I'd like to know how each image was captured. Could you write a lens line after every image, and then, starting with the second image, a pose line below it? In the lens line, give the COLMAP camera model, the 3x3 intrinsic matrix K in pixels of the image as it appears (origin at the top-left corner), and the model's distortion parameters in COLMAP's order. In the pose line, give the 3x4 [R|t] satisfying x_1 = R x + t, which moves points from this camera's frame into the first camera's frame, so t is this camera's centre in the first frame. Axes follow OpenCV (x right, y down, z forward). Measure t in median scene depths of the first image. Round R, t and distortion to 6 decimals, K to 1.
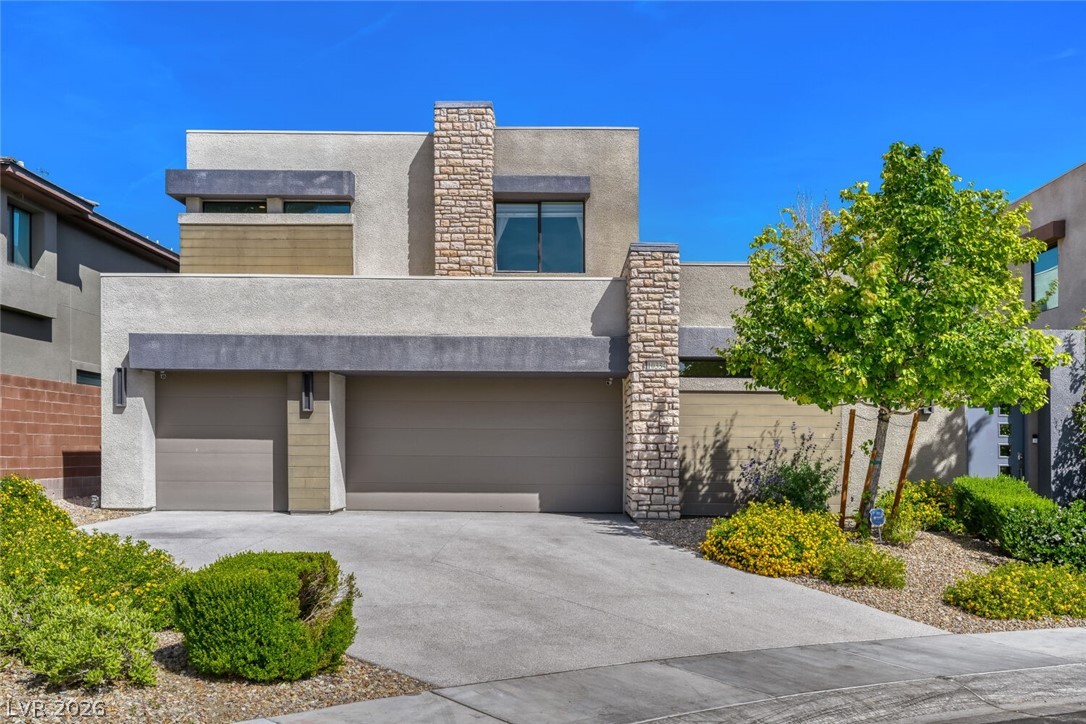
lens RADIAL K [[929.0, 0, 543.0], [0, 929.0, 362.0], [0, 0, 1]] dist [0.002669, 0.003798]
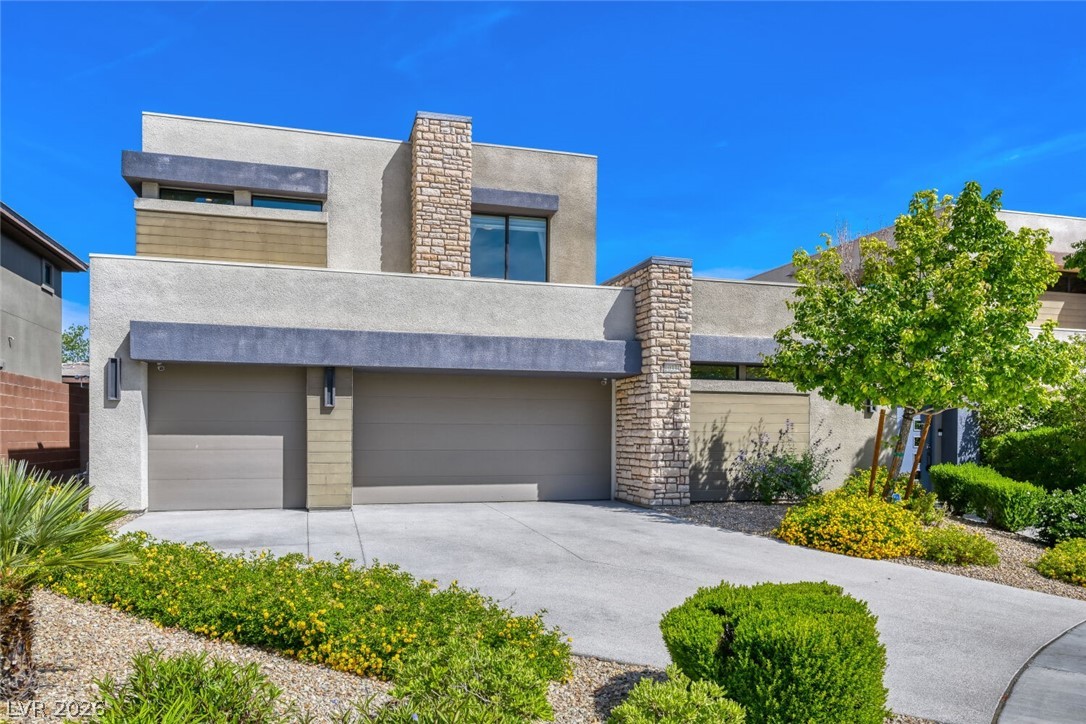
lens RADIAL K [[762.2, 0, 543.0], [0, 762.2, 375.0], [0, 0, 1]] dist [0.001856, 0.000362]
pose [[0.956959, 0.018513, 0.289634, -0.268539], [-0.022556, 0.999689, 0.010625, 0.005424], [-0.289347, -0.016701, 0.957079, 0.157621]]
